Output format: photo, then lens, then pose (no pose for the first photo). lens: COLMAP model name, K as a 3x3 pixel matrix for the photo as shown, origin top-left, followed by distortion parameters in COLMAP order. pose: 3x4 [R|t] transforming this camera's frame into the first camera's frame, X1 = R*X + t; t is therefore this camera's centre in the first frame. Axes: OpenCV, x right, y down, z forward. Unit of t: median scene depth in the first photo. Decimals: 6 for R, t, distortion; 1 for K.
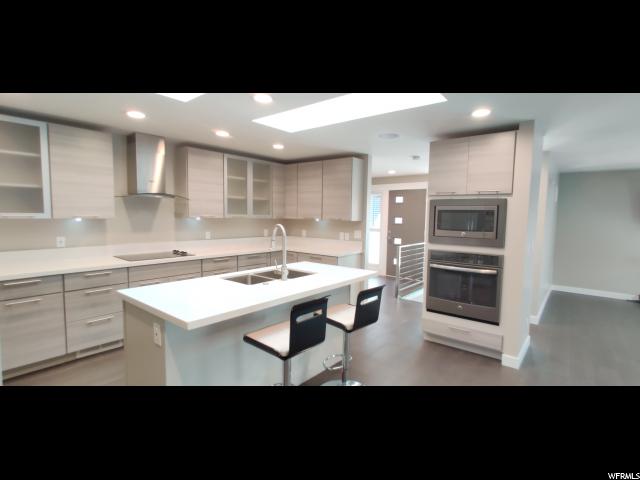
lens RADIAL K [[318.2, 0, 322.0], [0, 318.2, 241.0], [0, 0, 1]] dist [0.003482, 0.000403]
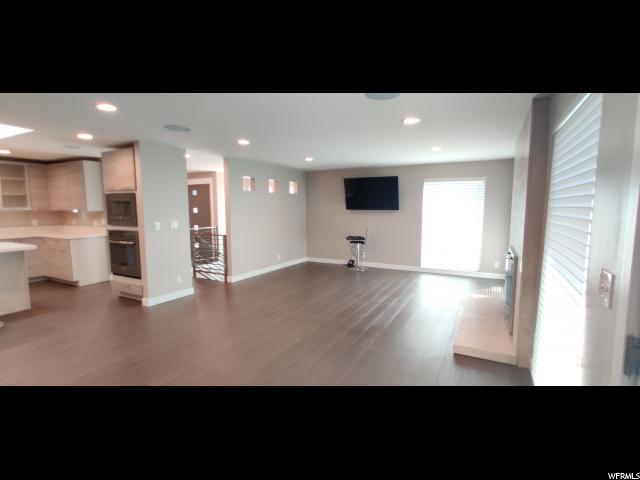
lens RADIAL K [[318.2, 0, 320.5], [0, 318.2, 239.5], [0, 0, 1]] dist [0.003482, 0.000403]
pose [[0.981798, -0.038710, 0.185943, 0.793794], [0.034997, 0.999118, 0.023212, 0.055609], [-0.186678, -0.016282, 0.982286, -0.433054]]
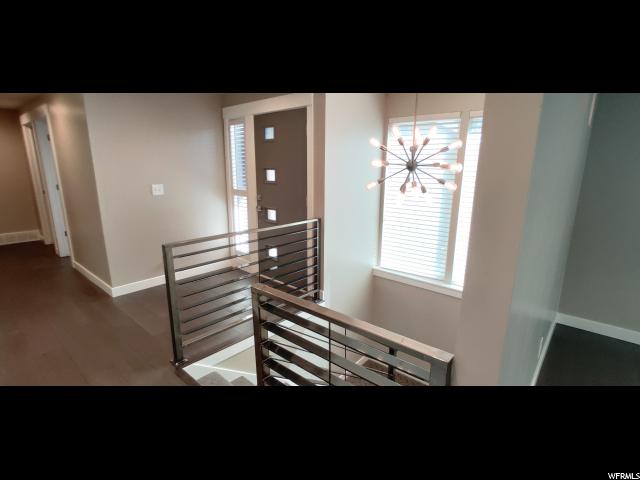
lens RADIAL K [[318.2, 0, 321.6], [0, 318.2, 238.5], [0, 0, 1]] dist [0.003482, 0.000403]
pose [[0.999358, 0.002470, -0.035730, 0.573750], [0.002849, 0.988976, 0.148050, -0.065989], [0.035702, -0.148057, 0.988334, 0.793705]]
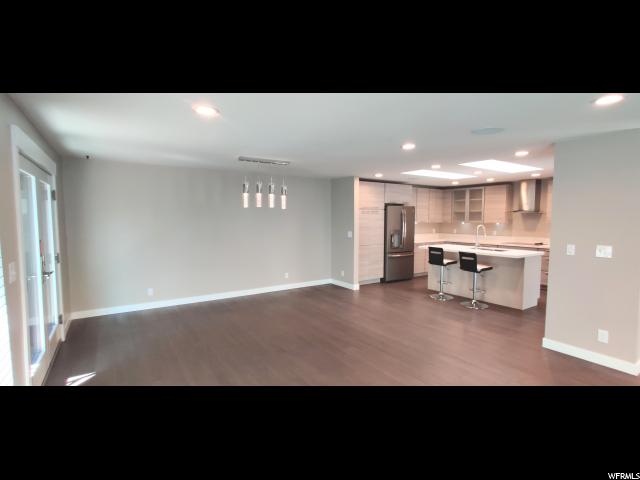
lens RADIAL K [[318.2, 0, 324.2], [0, 318.2, 241.3], [0, 0, 1]] dist [0.003482, 0.000403]
pose [[-0.284409, 0.052539, -0.957262, 1.372589], [-0.089525, 0.992679, 0.081081, -0.011404], [0.954514, 0.108759, -0.277623, 0.347706]]
